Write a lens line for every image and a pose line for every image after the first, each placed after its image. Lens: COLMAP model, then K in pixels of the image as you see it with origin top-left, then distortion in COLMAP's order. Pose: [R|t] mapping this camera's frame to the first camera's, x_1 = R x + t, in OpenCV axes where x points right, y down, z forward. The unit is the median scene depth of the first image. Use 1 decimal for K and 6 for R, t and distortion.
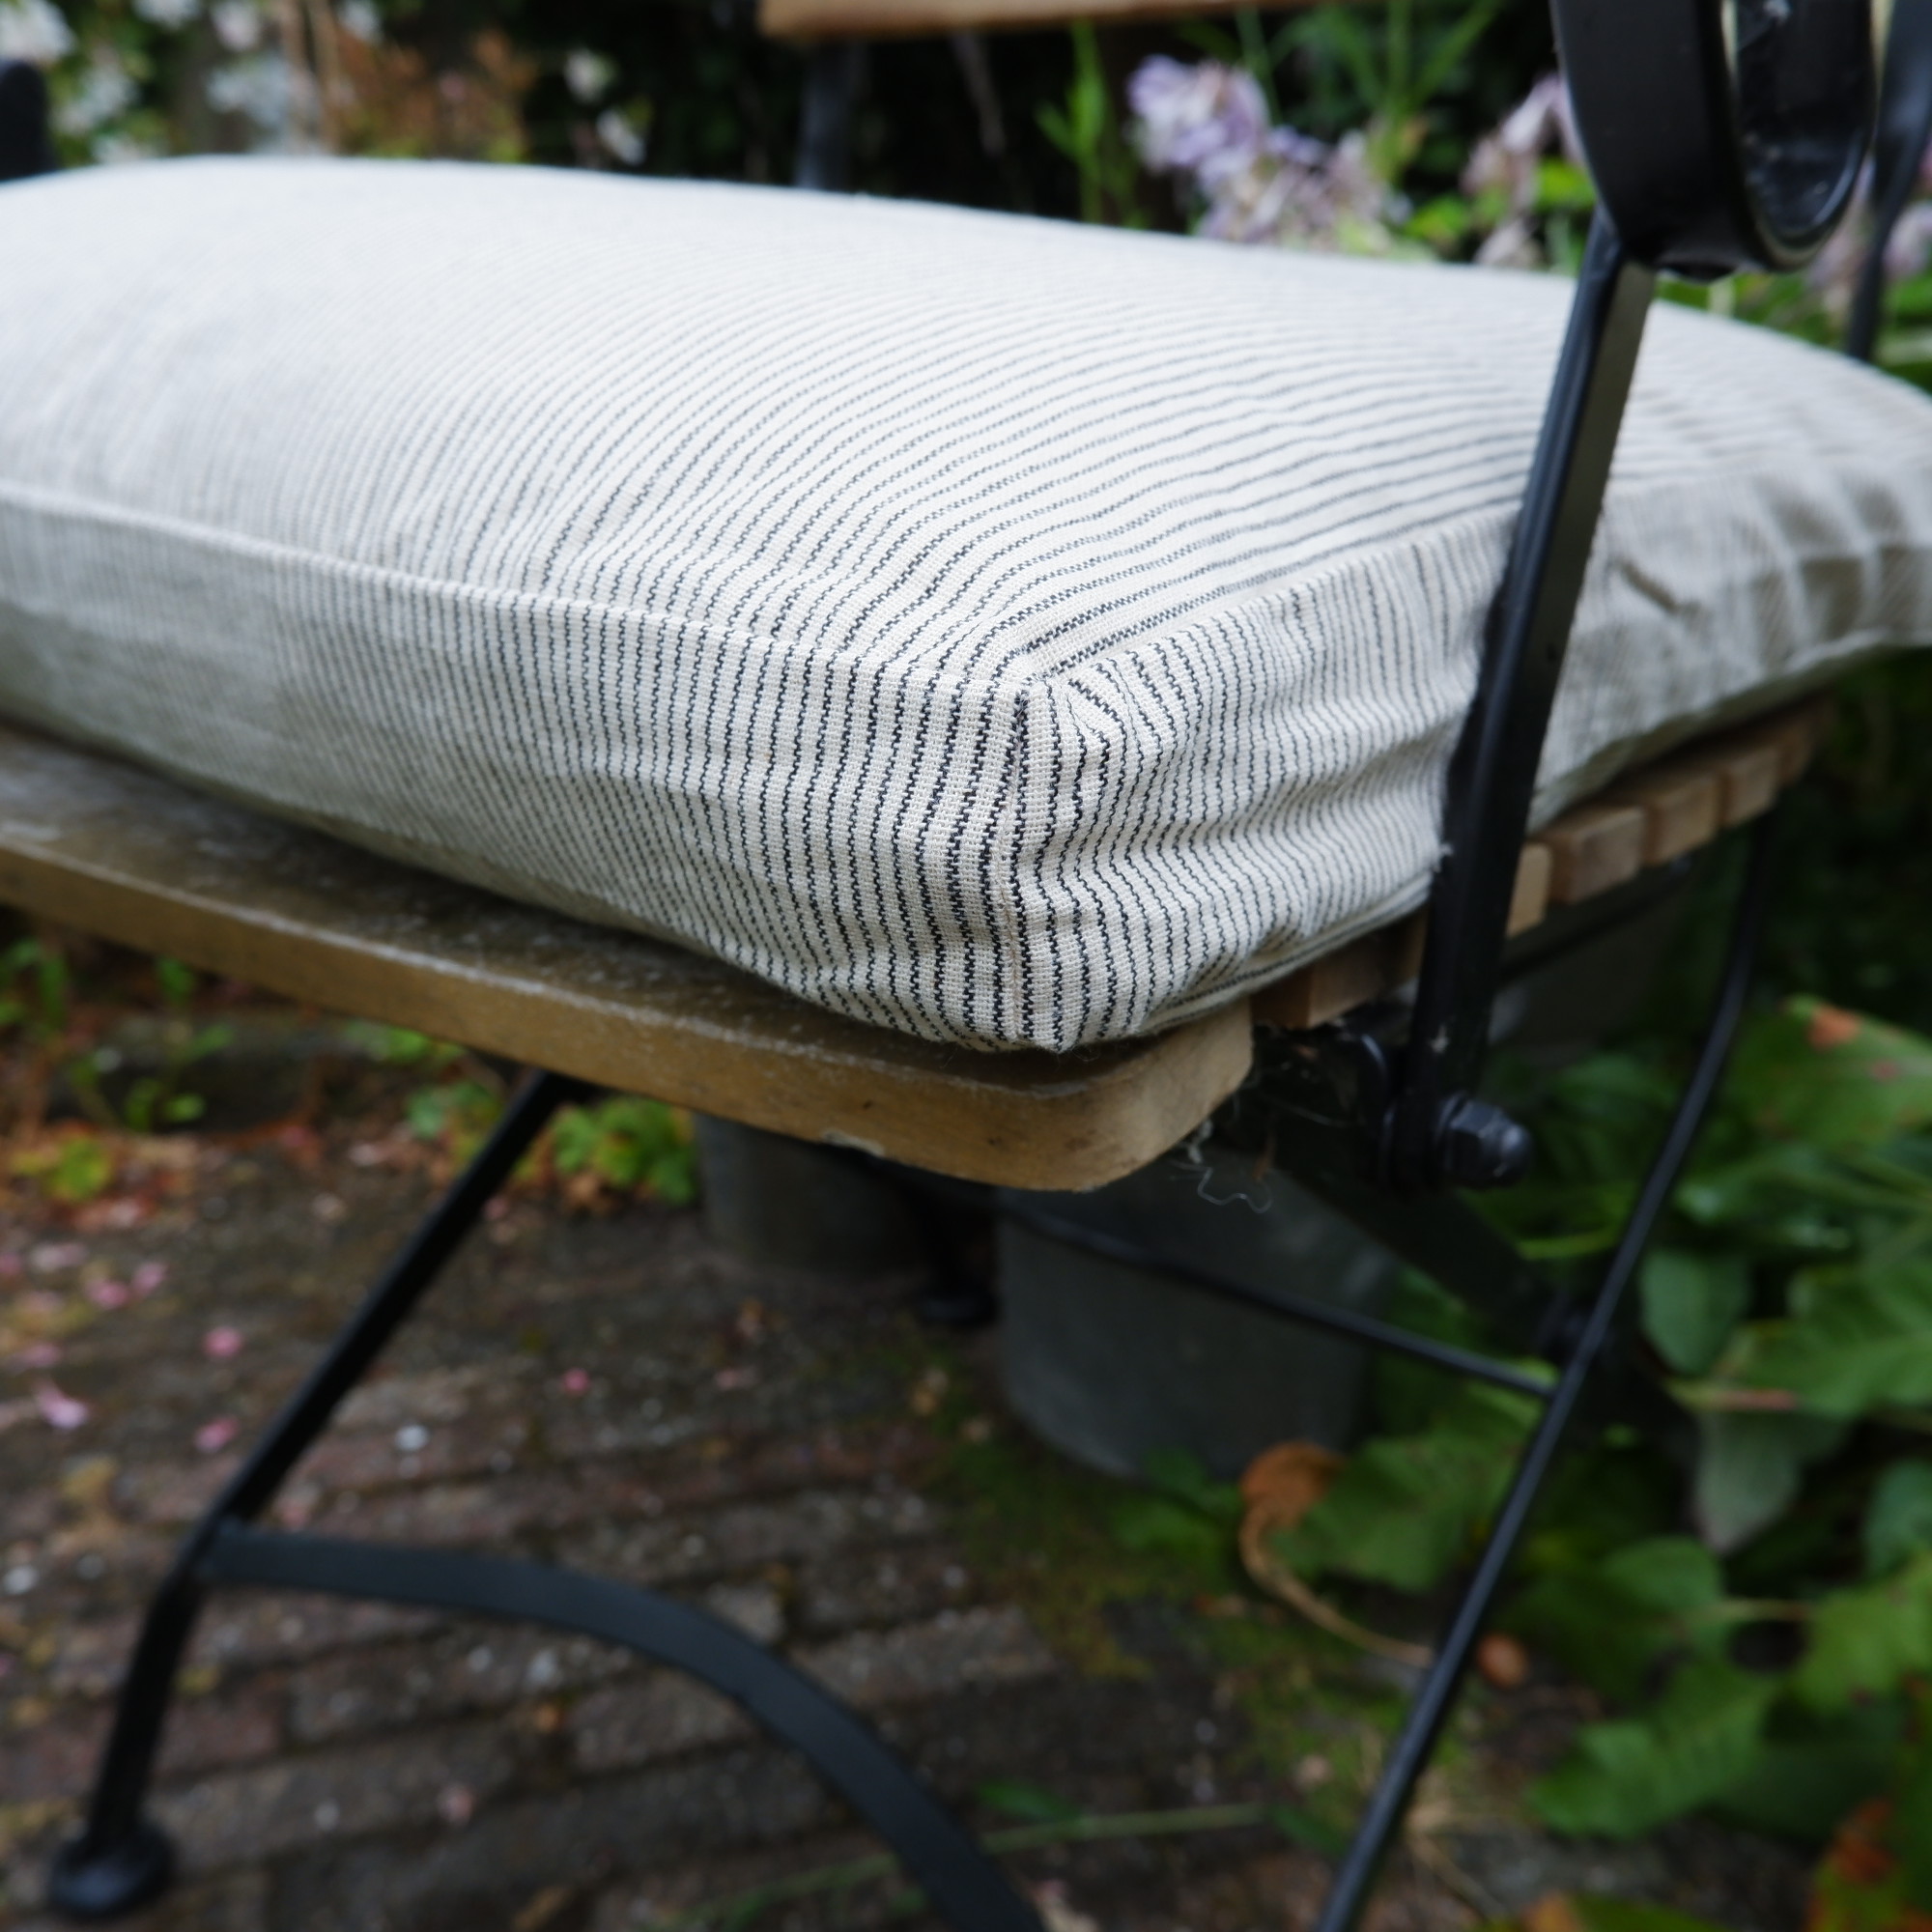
lens RADIAL K [[1828.8, 0, 966.0], [0, 1828.8, 966.0], [0, 0, 1]] dist [0.012203, 0.001778]
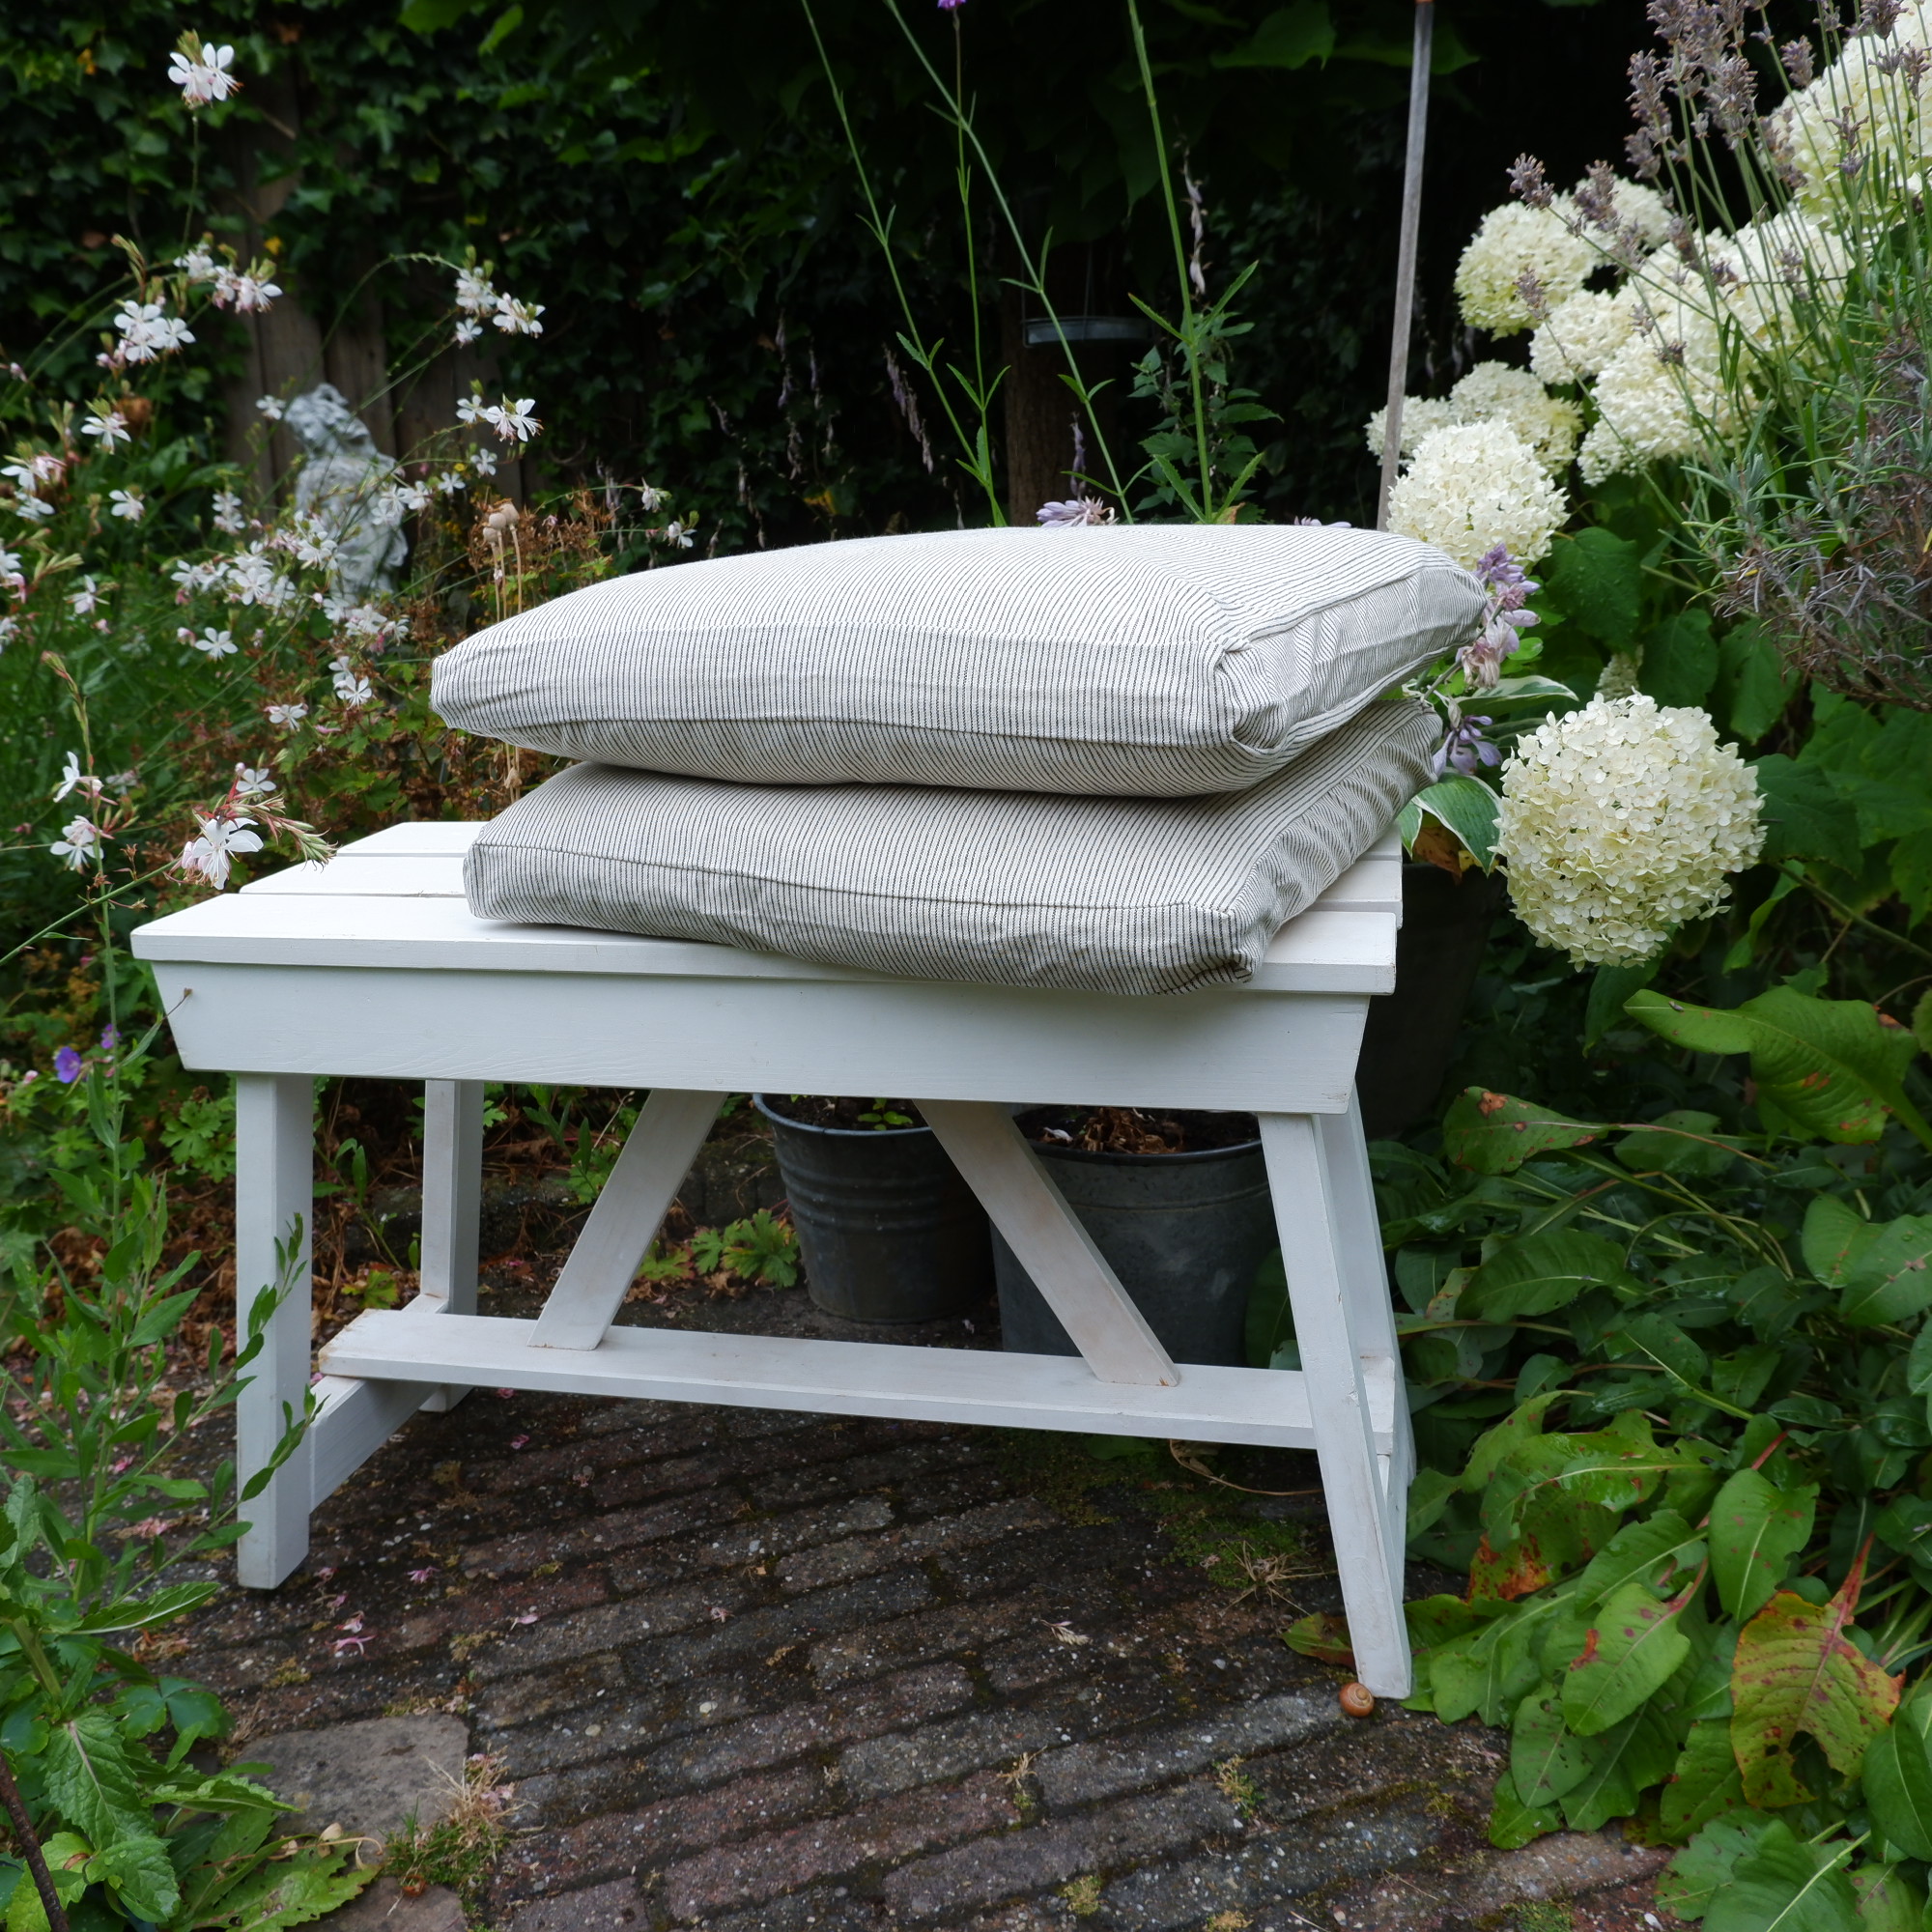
lens RADIAL K [[1829.7, 0, 975.5], [0, 1829.7, 991.6], [0, 0, 1]] dist [-0.000679, 0.006436]
pose [[0.997270, -0.071083, 0.020013, -0.025599], [0.072250, 0.995243, -0.065348, 0.000908], [-0.015273, 0.066616, 0.997662, -0.678519]]
